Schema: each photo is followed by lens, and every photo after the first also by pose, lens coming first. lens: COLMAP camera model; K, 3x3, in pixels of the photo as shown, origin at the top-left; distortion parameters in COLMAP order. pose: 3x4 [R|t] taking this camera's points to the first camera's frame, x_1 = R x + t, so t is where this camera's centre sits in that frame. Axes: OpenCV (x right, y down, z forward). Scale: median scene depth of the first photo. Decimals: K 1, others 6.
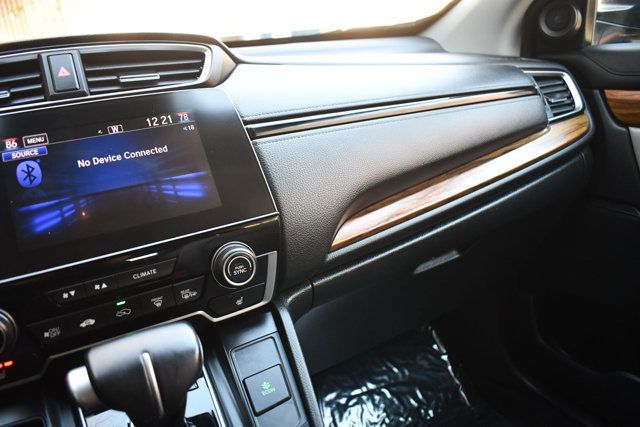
lens RADIAL K [[495.5, 0, 318.1], [0, 495.5, 212.1], [0, 0, 1]] dist [-0.103566, 0.015744]
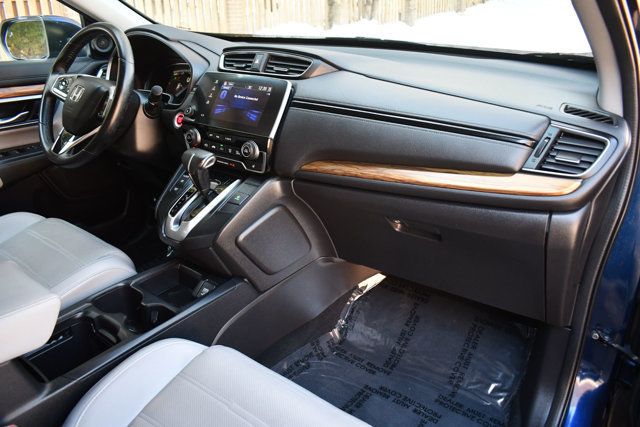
lens RADIAL K [[495.5, 0, 320.7], [0, 495.5, 212.9], [0, 0, 1]] dist [-0.103566, 0.015744]
pose [[0.394745, 0.431451, -0.811188, 1.974358], [-0.328957, 0.890727, 0.313677, -0.472228], [0.857883, 0.143023, 0.493539, 0.092107]]
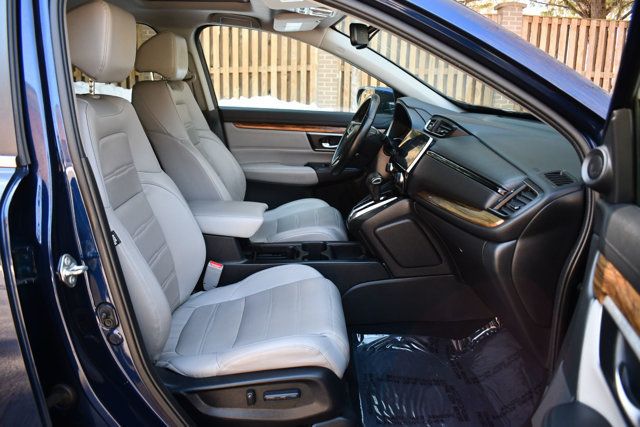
lens RADIAL K [[495.5, 0, 321.4], [0, 495.5, 212.5], [0, 0, 1]] dist [-0.103566, 0.015744]
pose [[-0.462378, 0.308418, -0.831315, 3.151130], [-0.258427, 0.849978, 0.459079, -1.181161], [0.848187, 0.427102, -0.313308, 1.660153]]
